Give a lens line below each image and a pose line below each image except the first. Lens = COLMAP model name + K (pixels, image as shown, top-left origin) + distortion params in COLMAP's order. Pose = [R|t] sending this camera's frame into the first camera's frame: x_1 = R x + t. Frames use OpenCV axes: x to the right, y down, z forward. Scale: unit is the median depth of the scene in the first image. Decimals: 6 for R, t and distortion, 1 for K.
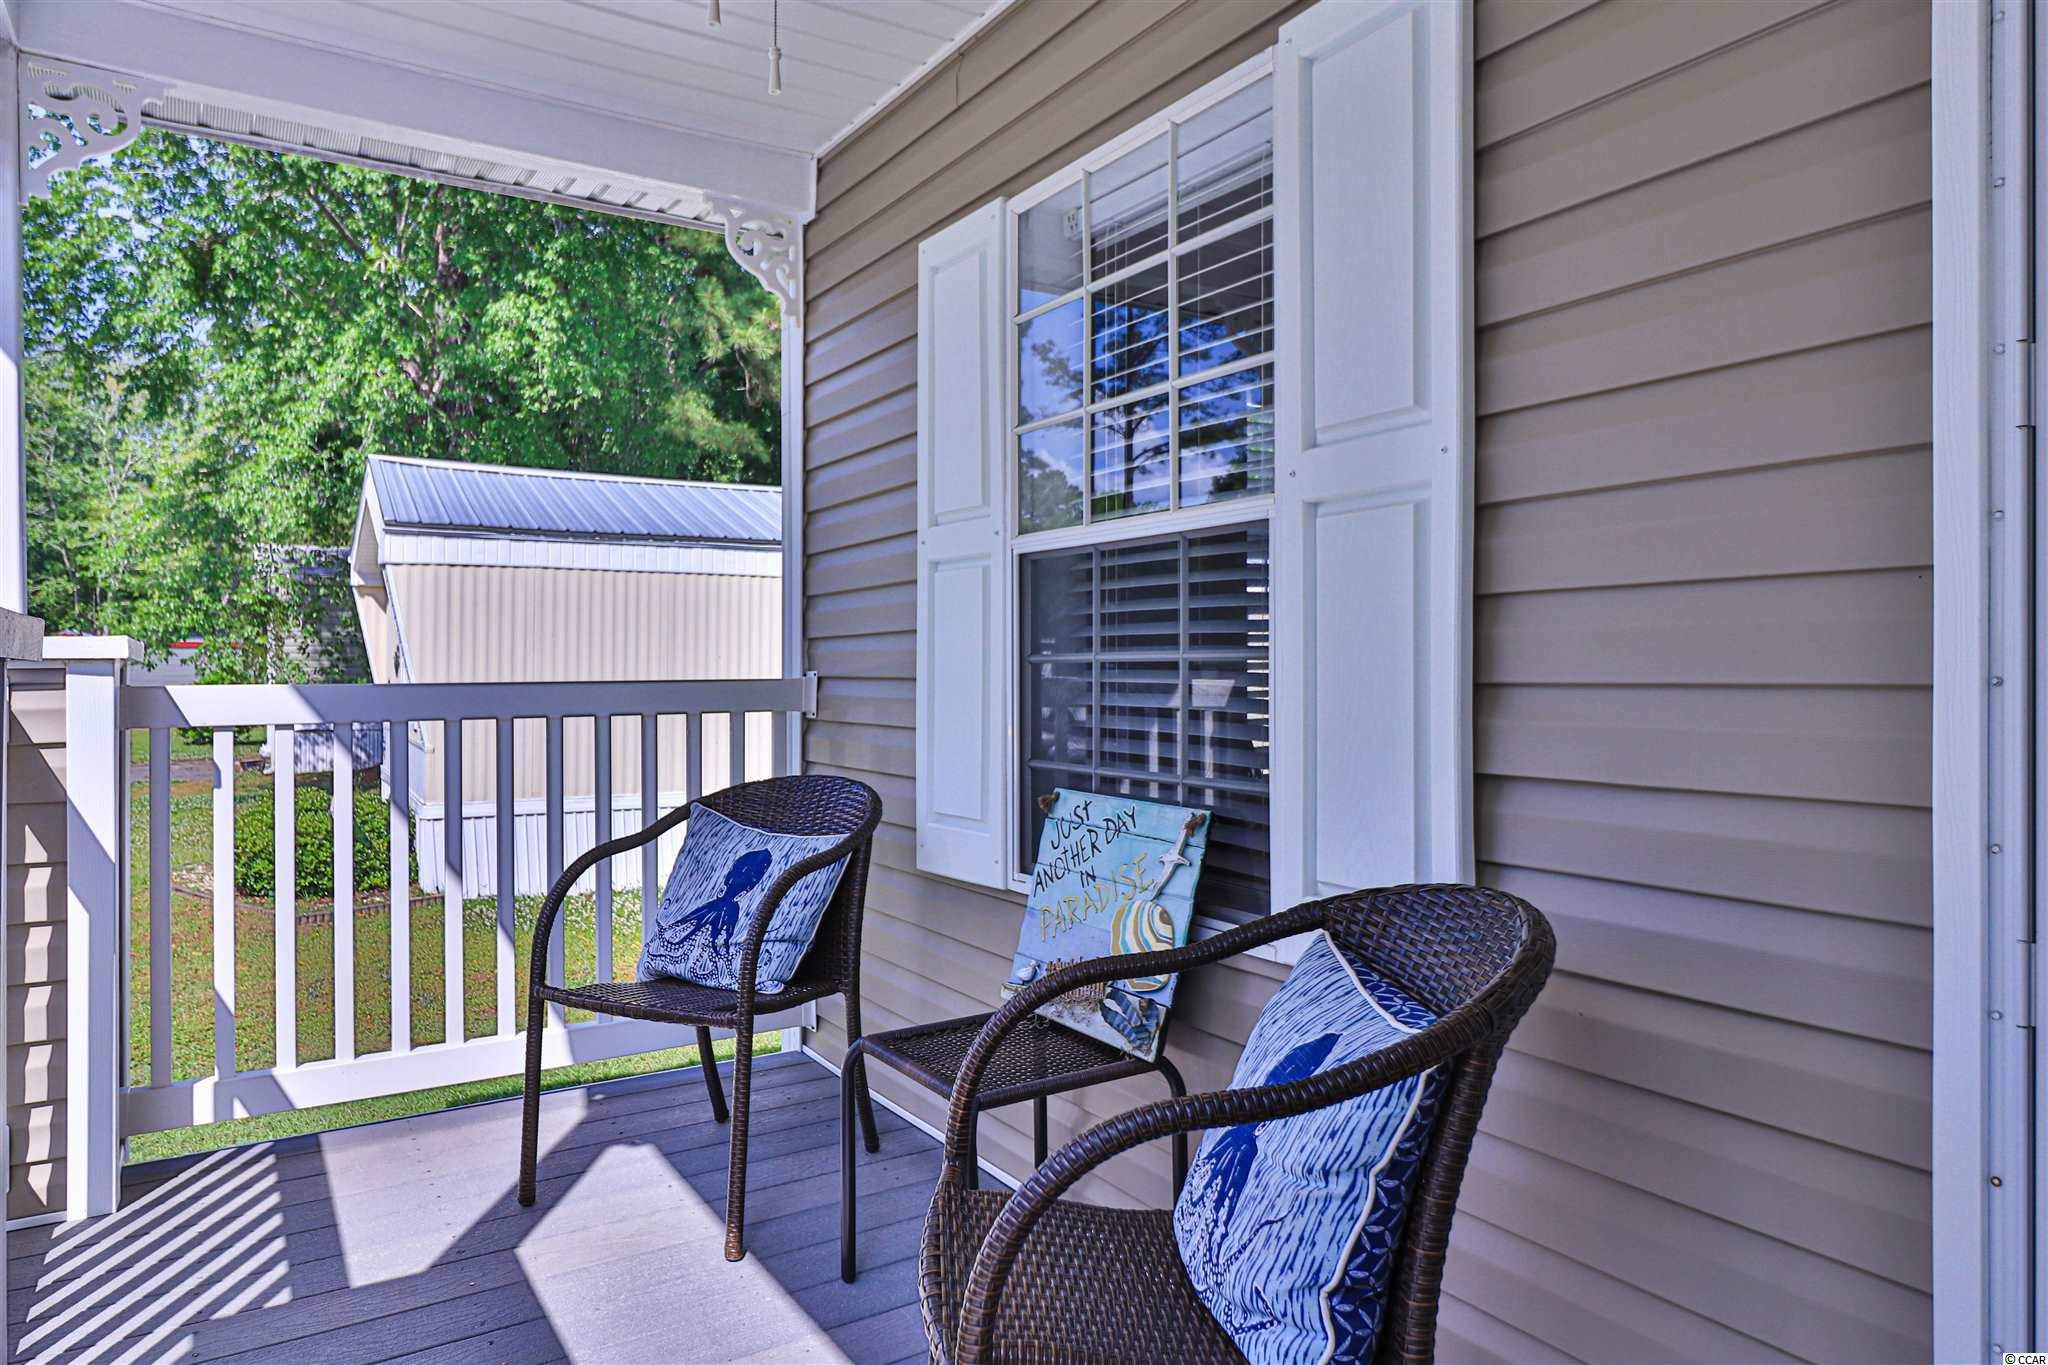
lens RADIAL K [[1276.6, 0, 1024.0], [0, 1276.6, 682.5], [0, 0, 1]] dist [0.001260, -0.000420]
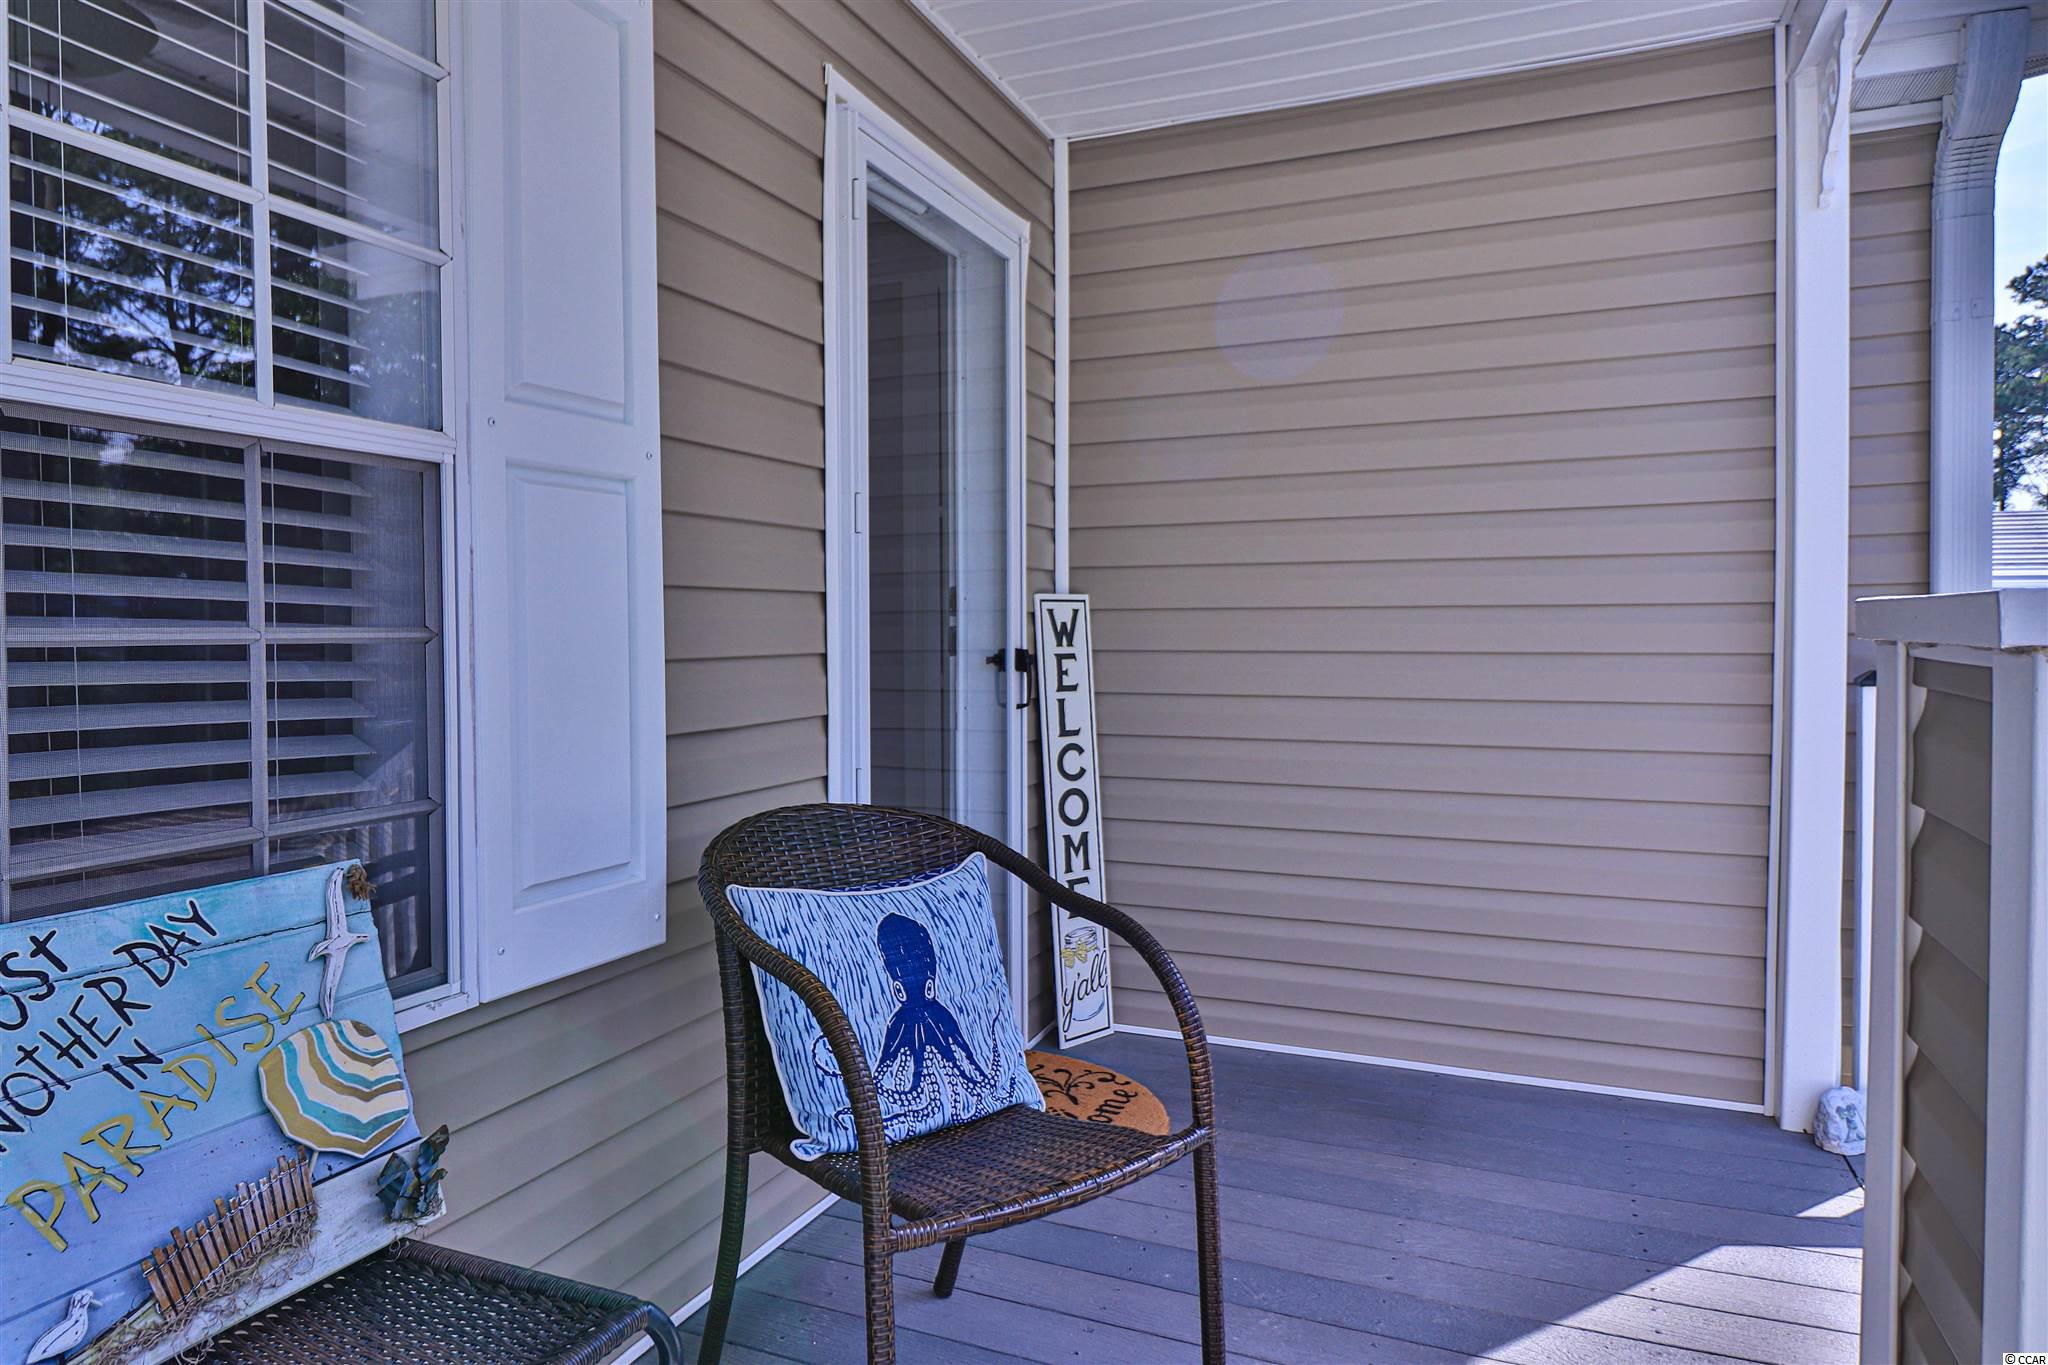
lens RADIAL K [[1276.6, 0, 1024.0], [0, 1276.6, 682.5], [0, 0, 1]] dist [0.001260, -0.000420]
pose [[-0.557834, -0.024492, 0.829591, -0.603498], [0.020438, 0.998856, 0.043232, -0.017803], [-0.829701, 0.041072, -0.556695, 1.030673]]
